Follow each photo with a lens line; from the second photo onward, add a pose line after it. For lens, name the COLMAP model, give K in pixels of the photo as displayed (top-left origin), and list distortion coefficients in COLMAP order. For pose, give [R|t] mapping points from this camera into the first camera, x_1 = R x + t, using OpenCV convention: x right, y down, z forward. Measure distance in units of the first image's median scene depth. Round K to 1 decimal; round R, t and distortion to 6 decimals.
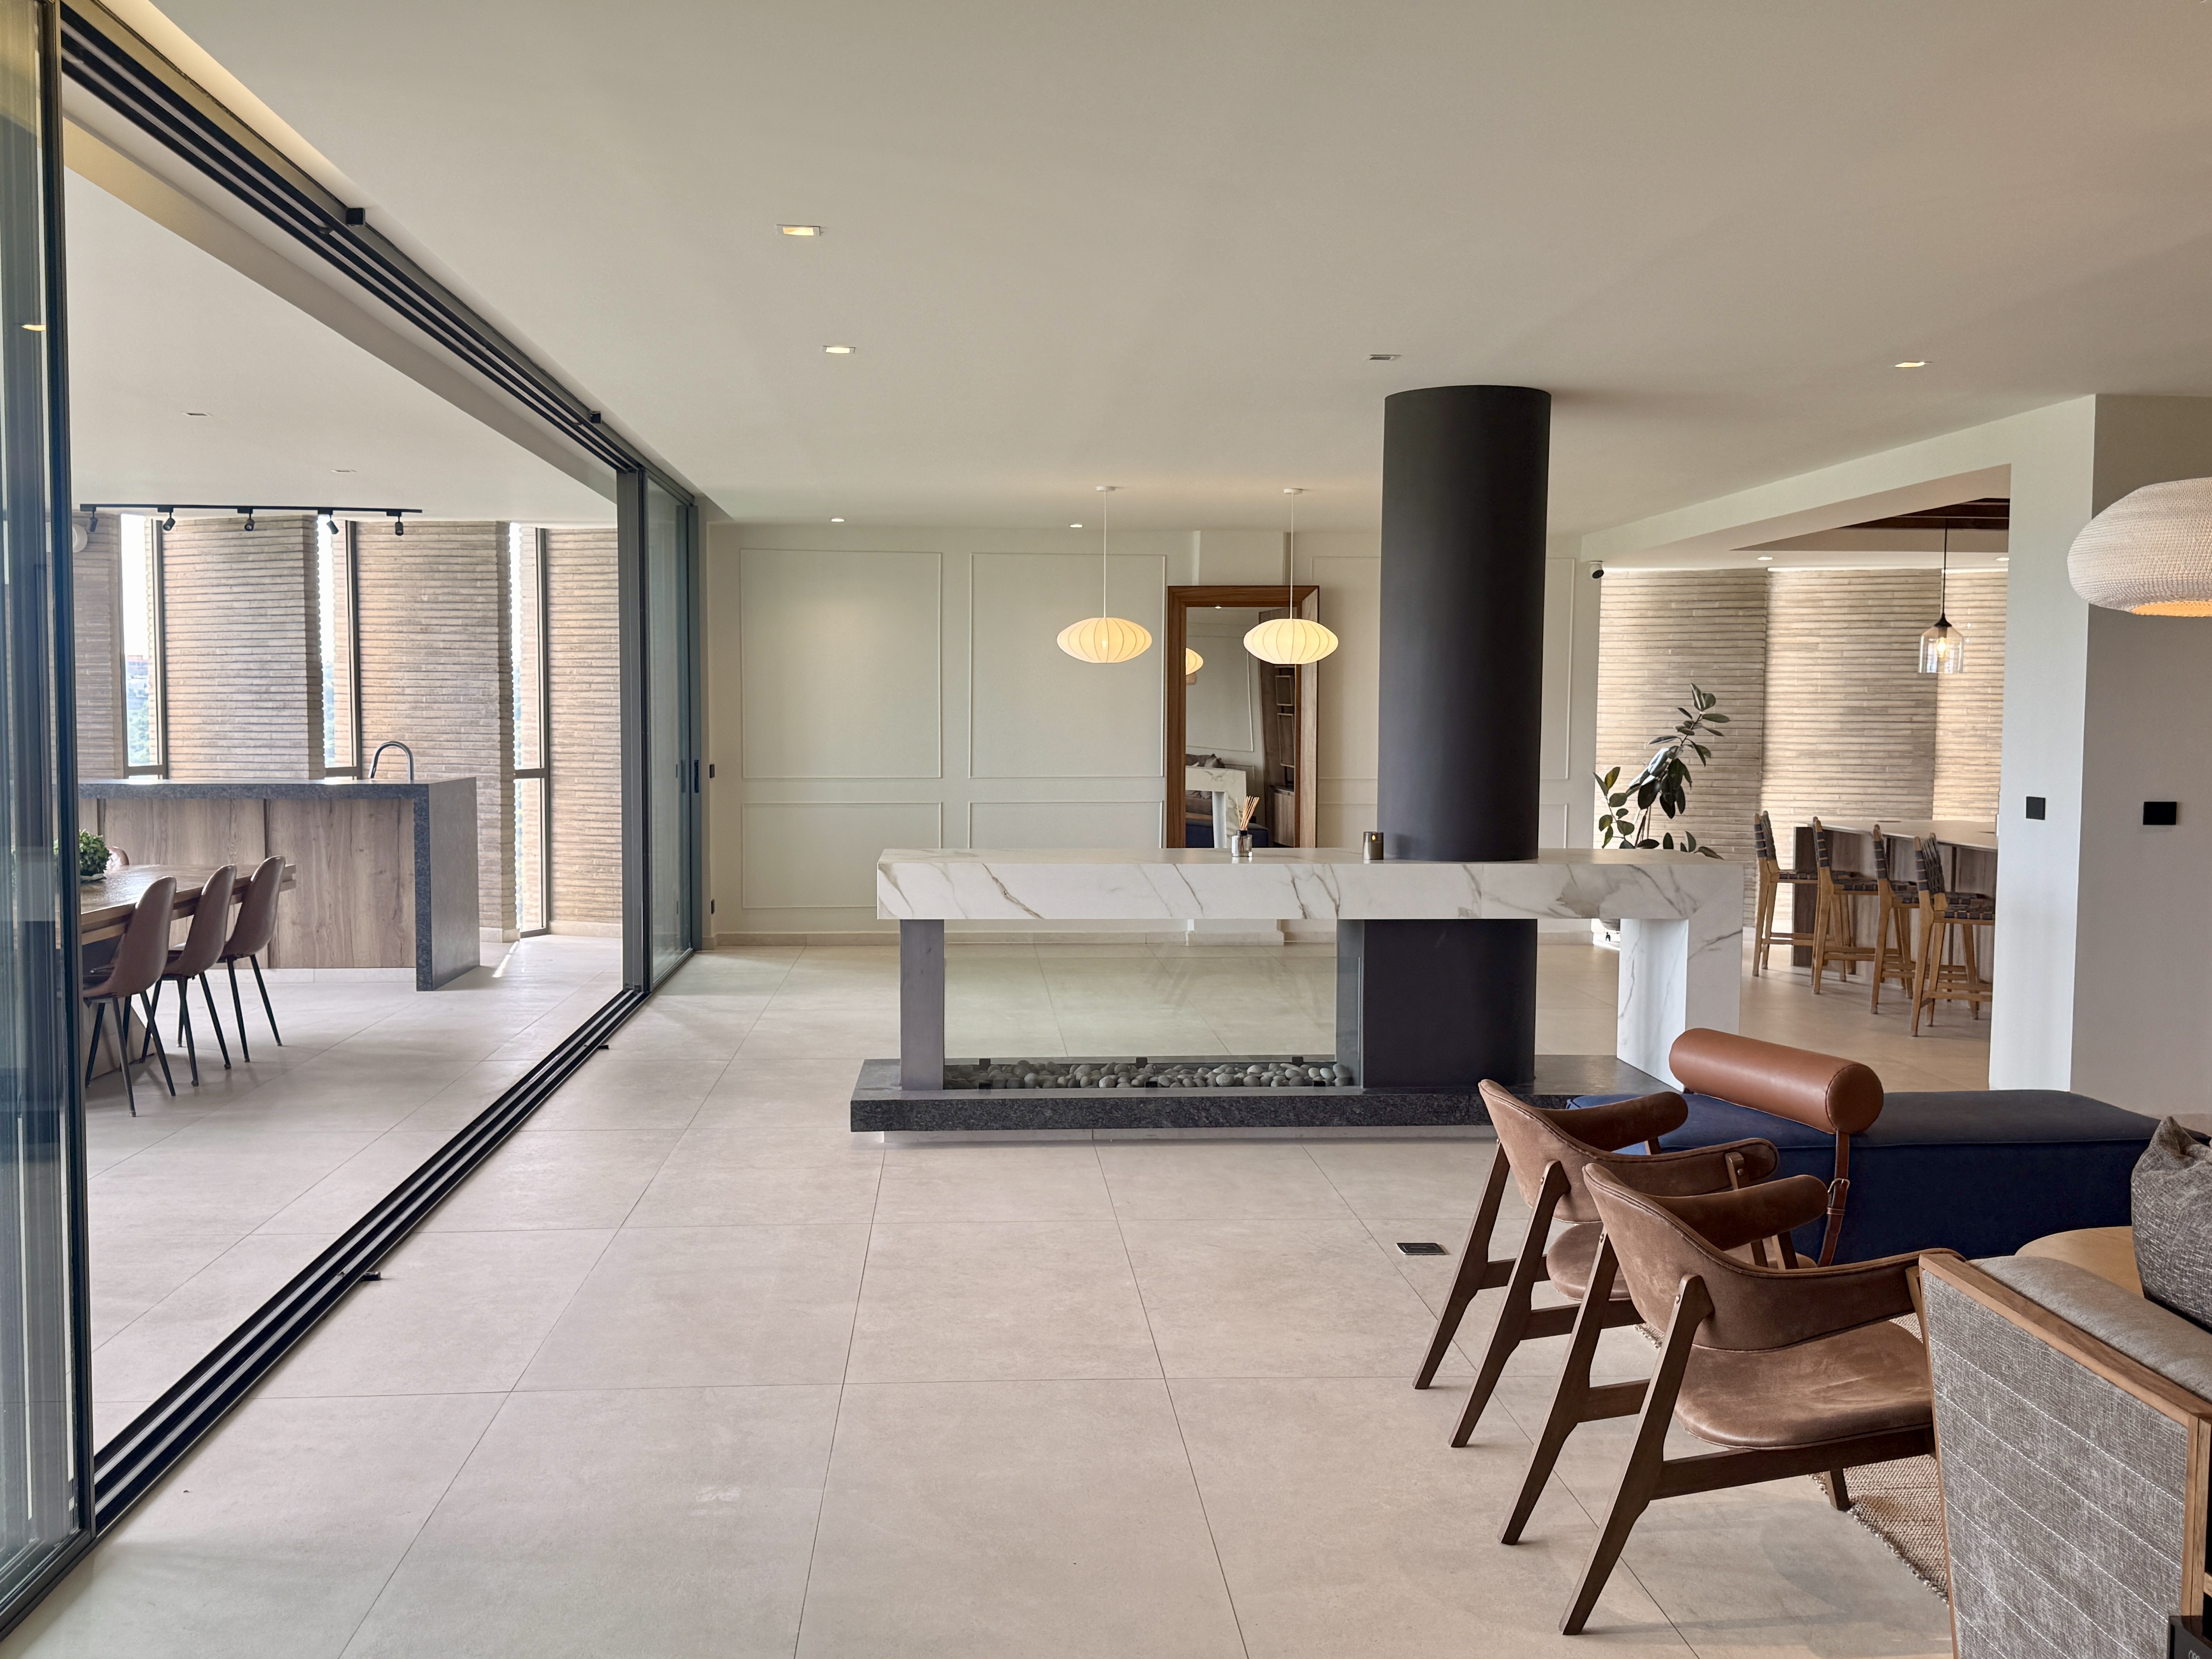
lens RADIAL K [[2080.5, 0, 1100.1], [0, 2080.5, 841.6], [0, 0, 1]] dist [0.054396, 0.000000]
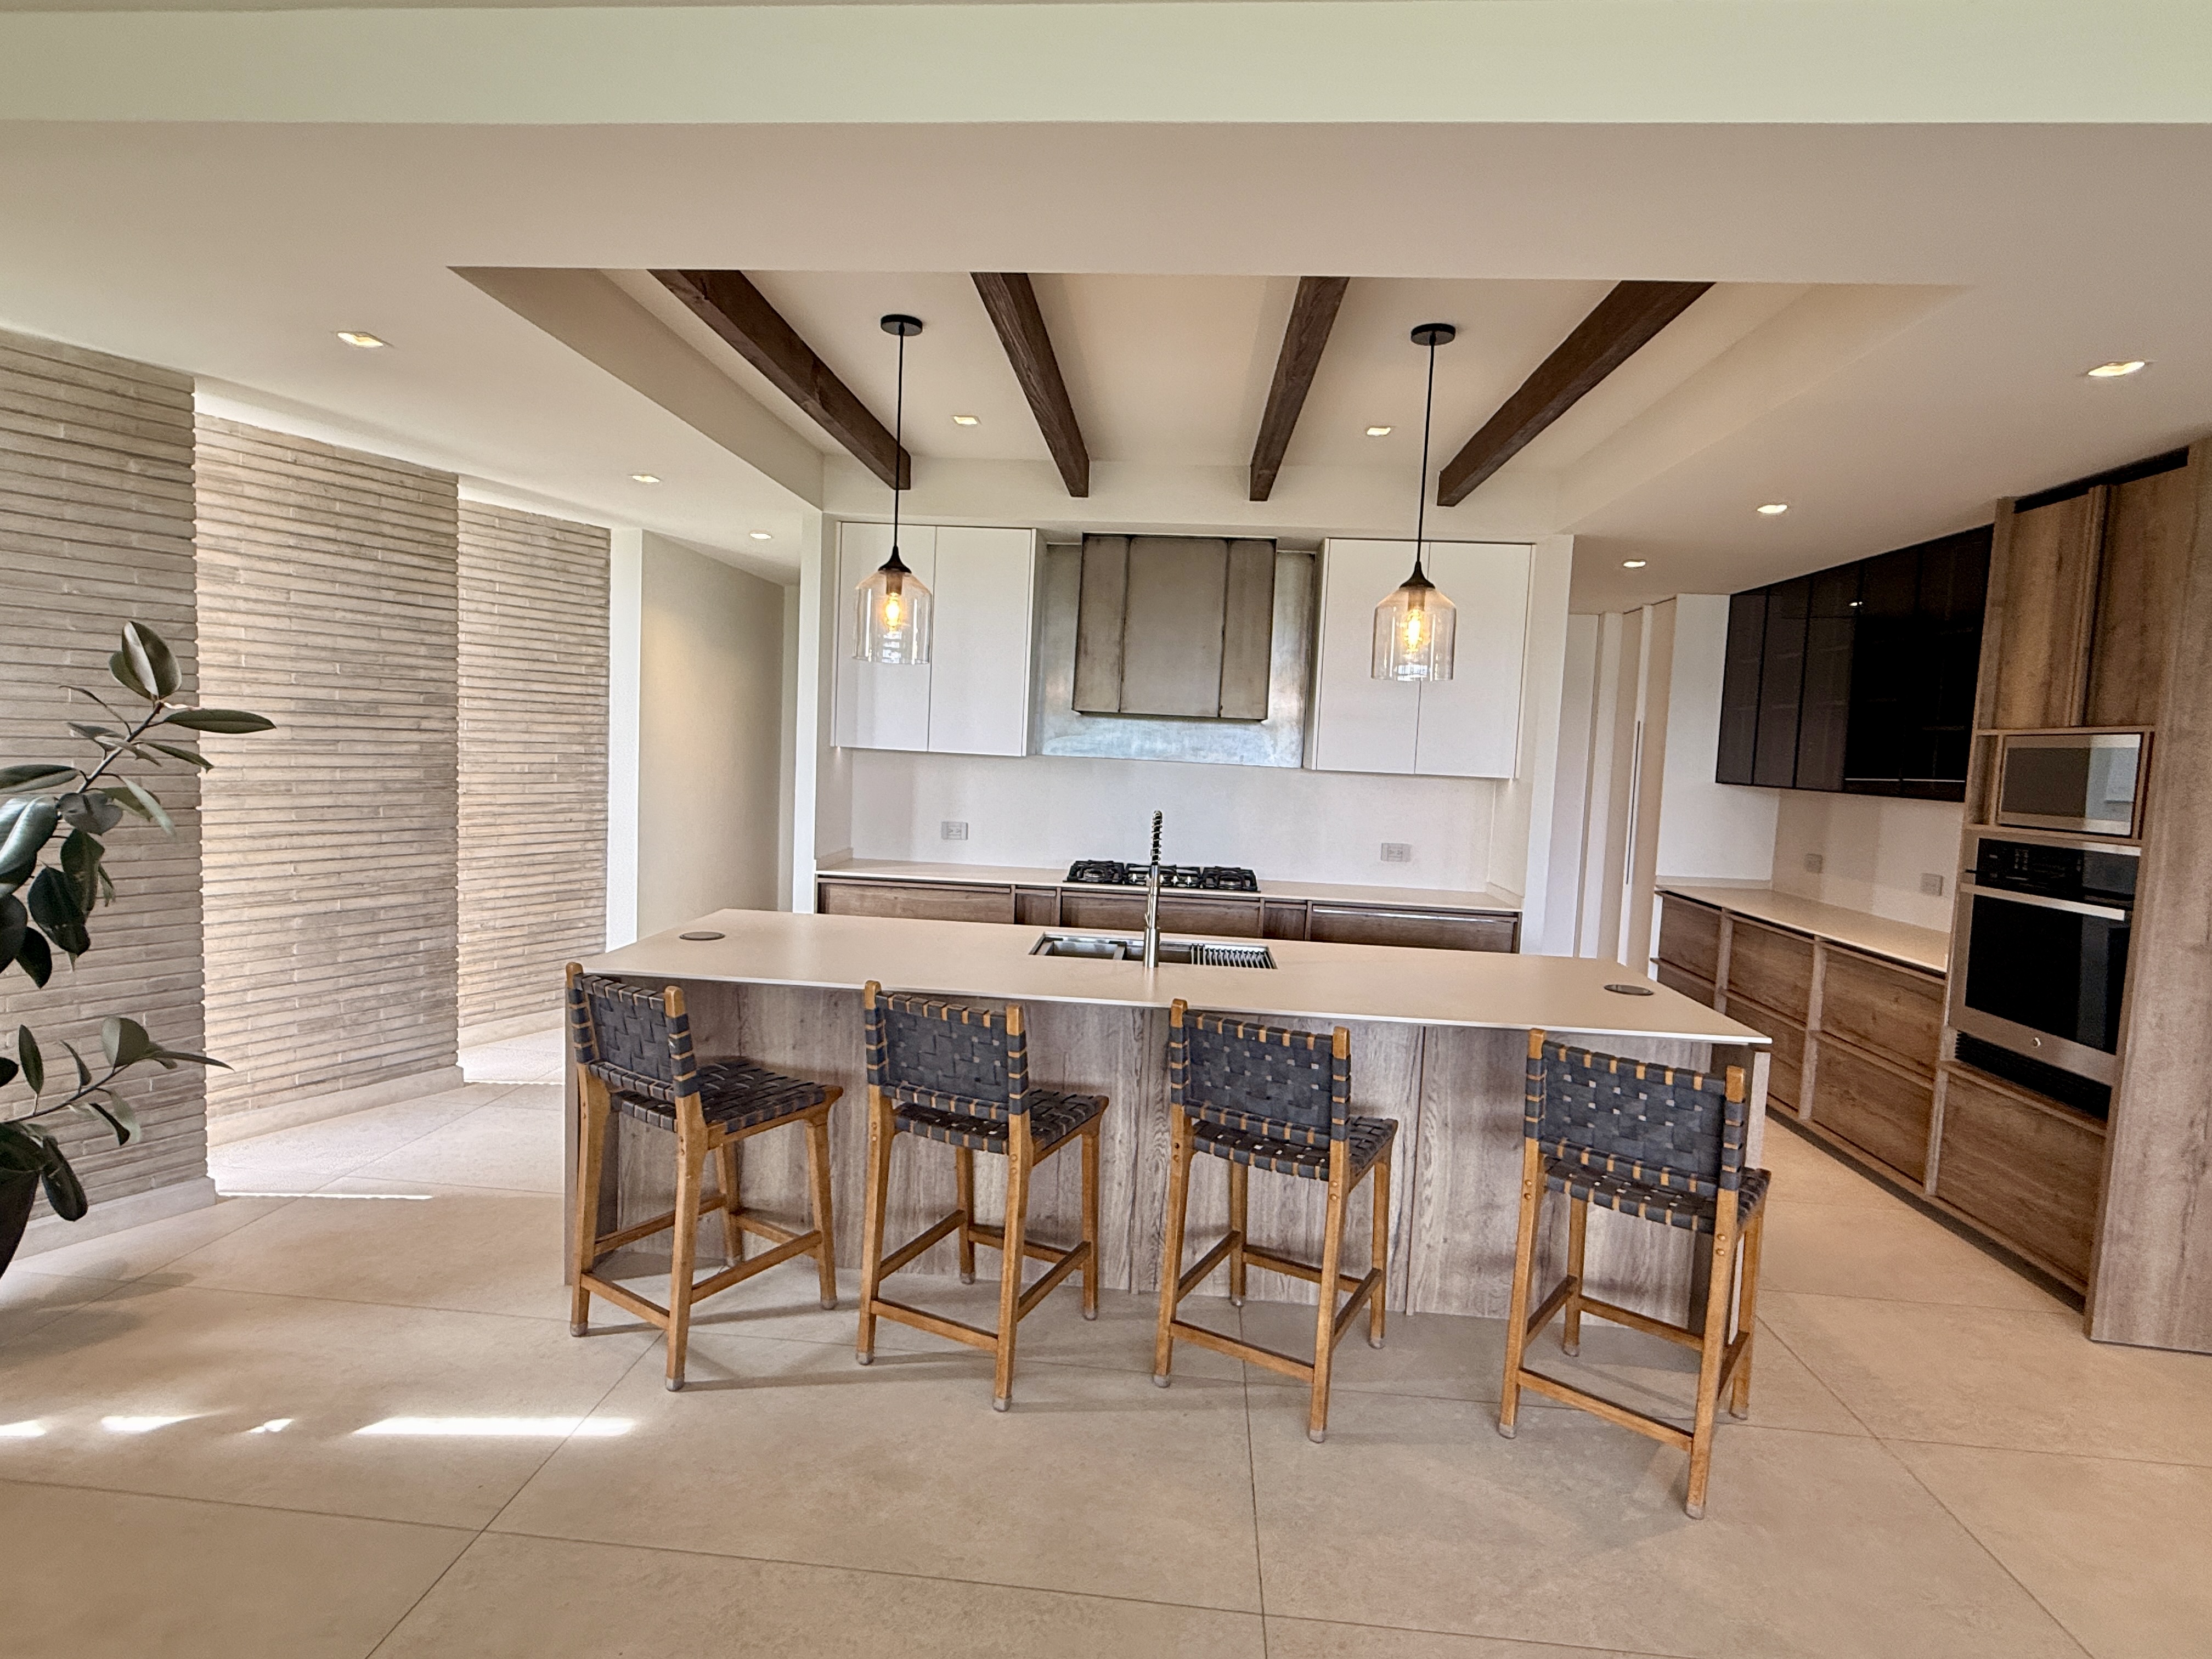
lens RADIAL K [[1108.2, 0, 1108.3], [0, 1108.2, 827.9], [0, 0, 1]] dist [0.002230, -0.003498]
pose [[0.149598, -0.074119, 0.985965, 0.114126], [0.019491, 0.997214, 0.072007, -0.050647], [-0.988555, 0.008446, 0.150625, 0.801381]]
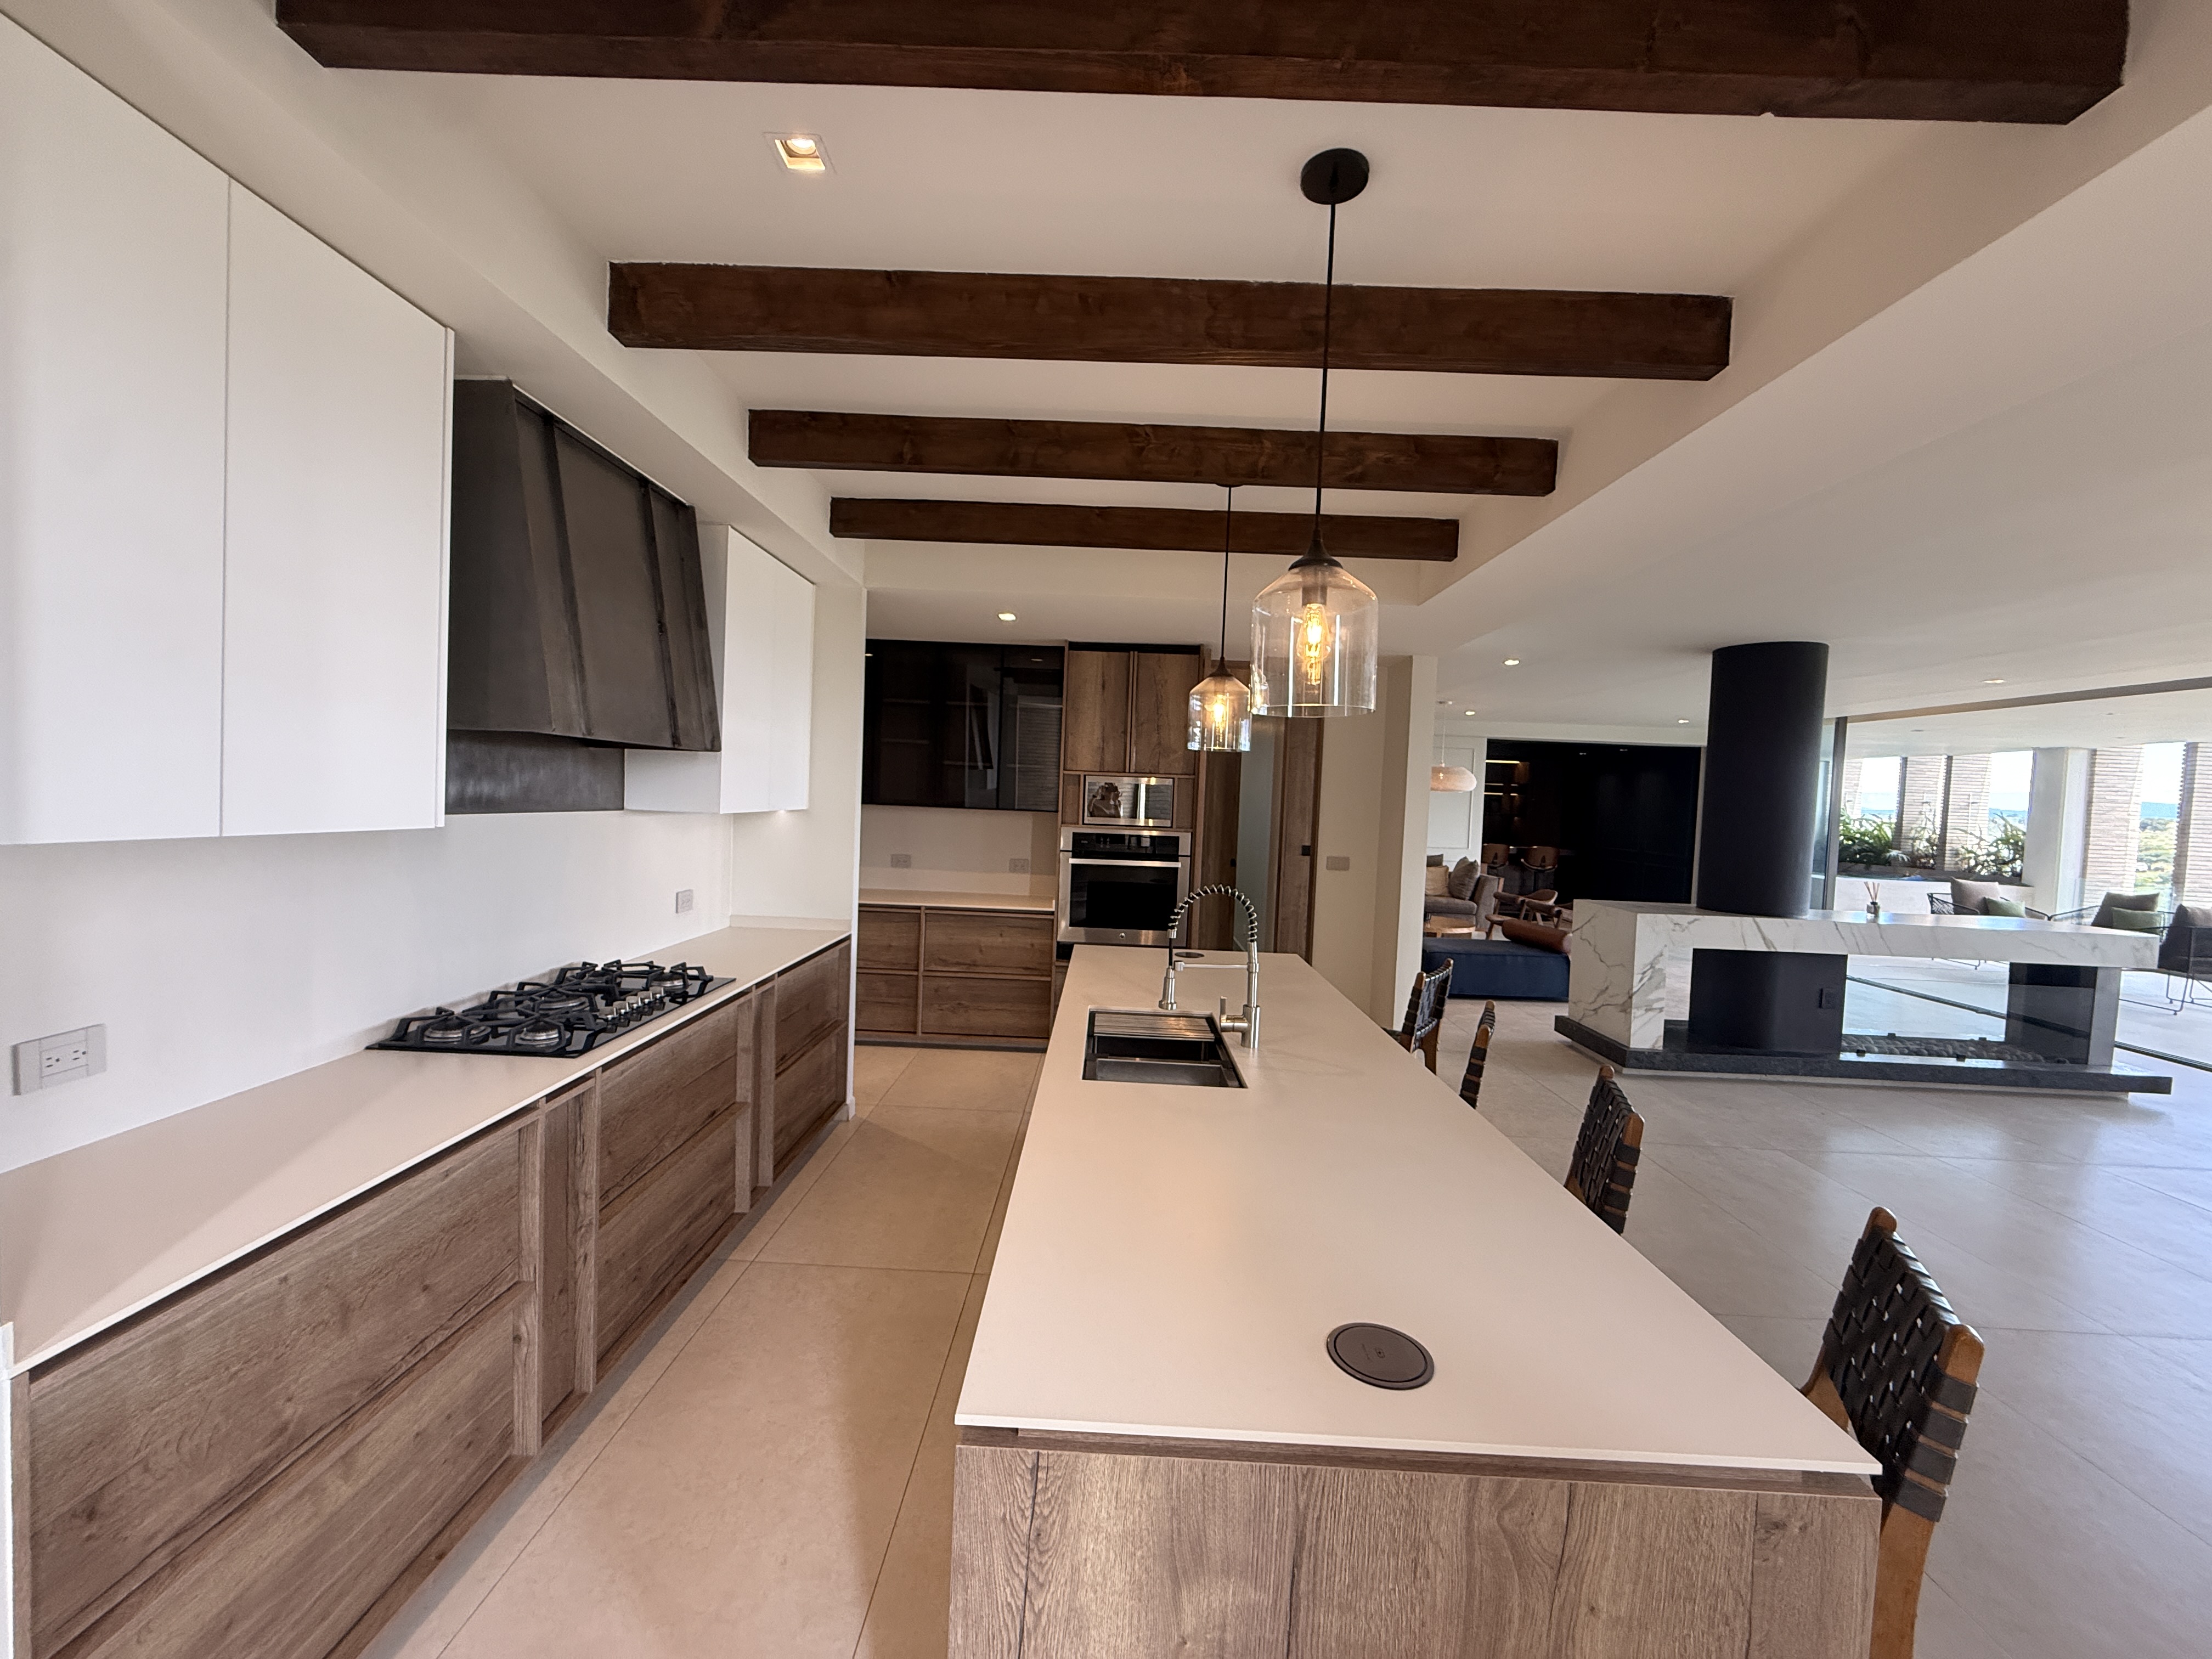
lens RADIAL K [[882.7, 0, 1104.9], [0, 882.7, 828.8], [0, 0, 1]] dist [0.003517, -0.000349]
pose [[-0.995872, -0.049899, 0.075817, 0.263822], [-0.041836, 0.993650, 0.104447, -0.060037], [-0.080547, 0.100844, -0.991636, 0.924371]]
